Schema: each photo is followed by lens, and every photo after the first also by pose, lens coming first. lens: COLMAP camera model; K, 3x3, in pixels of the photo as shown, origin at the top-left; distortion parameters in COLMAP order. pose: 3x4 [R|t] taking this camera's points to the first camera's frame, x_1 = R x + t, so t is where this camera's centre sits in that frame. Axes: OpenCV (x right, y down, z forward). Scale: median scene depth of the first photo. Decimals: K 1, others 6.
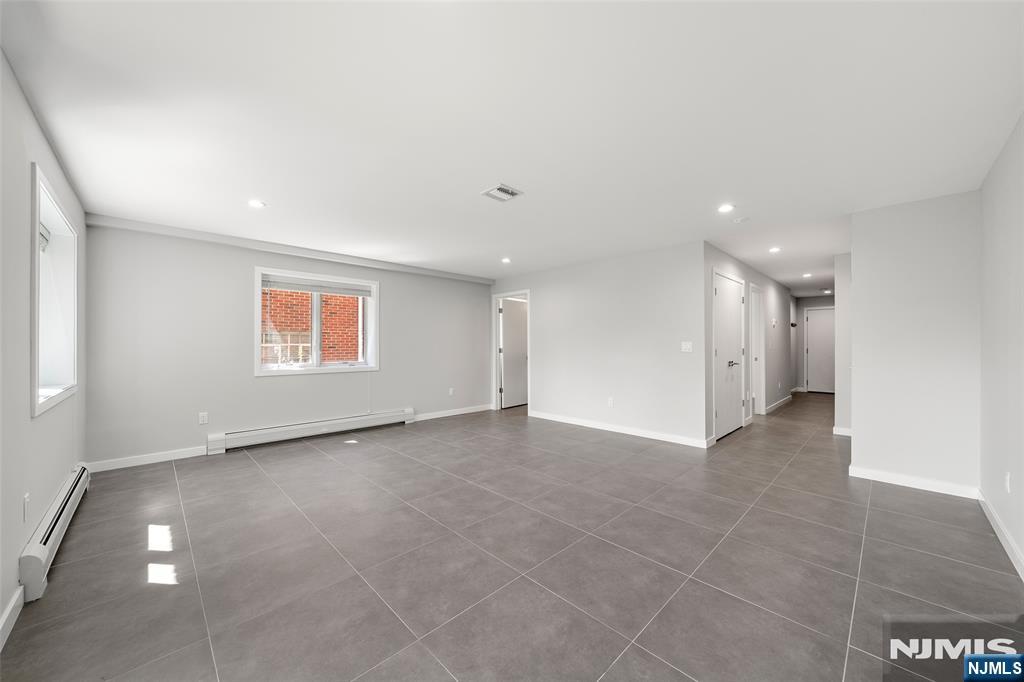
lens RADIAL K [[372.9, 0, 509.7], [0, 372.9, 344.4], [0, 0, 1]] dist [-0.002344, -0.000990]
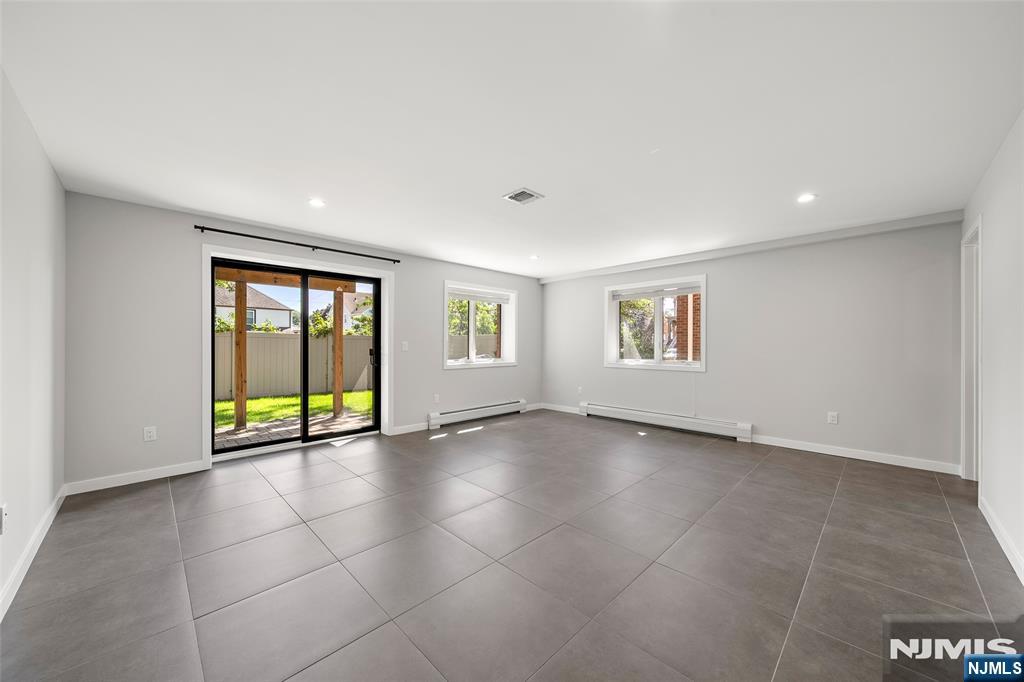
lens RADIAL K [[372.9, 0, 509.7], [0, 372.9, 342.9], [0, 0, 1]] dist [-0.002344, -0.000990]
pose [[0.006059, -0.002545, -0.999978, 0.568750], [0.003682, 0.999990, -0.002522, -0.000929], [0.999975, -0.003667, 0.006068, 0.531220]]
